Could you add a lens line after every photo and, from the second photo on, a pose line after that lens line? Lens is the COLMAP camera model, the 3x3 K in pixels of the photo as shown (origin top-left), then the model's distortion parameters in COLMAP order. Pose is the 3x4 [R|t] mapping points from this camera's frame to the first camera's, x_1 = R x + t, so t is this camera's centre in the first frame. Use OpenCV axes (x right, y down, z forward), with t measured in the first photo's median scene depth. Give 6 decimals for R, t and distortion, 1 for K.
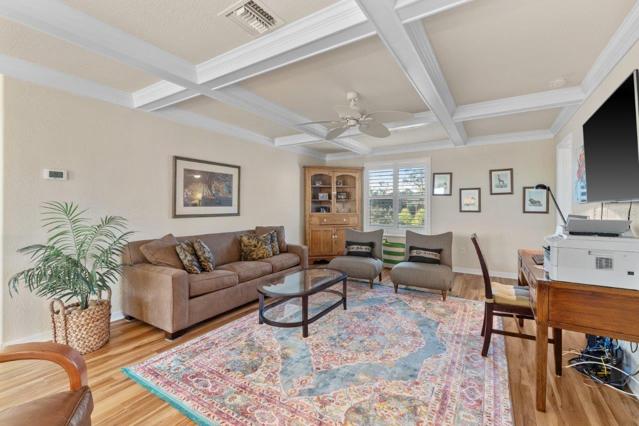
lens RADIAL K [[277.6, 0, 315.7], [0, 277.6, 207.5], [0, 0, 1]] dist [0.002641, -0.000399]
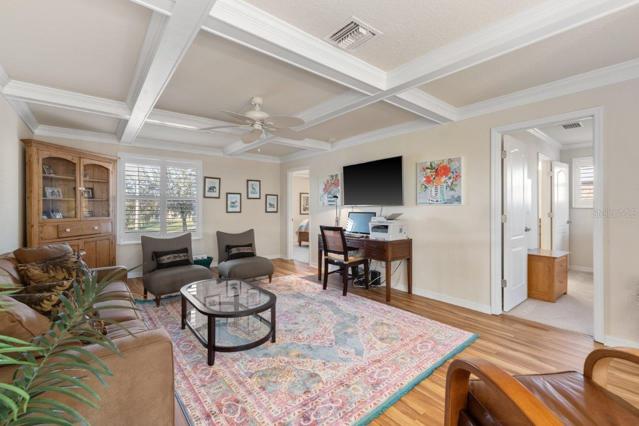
lens RADIAL K [[277.6, 0, 317.6], [0, 277.6, 210.6], [0, 0, 1]] dist [0.002641, -0.000399]
pose [[0.304392, -0.010744, 0.952486, -0.521762], [0.007124, 0.999934, 0.009002, -0.001340], [-0.952520, 0.004046, 0.304449, 0.316342]]
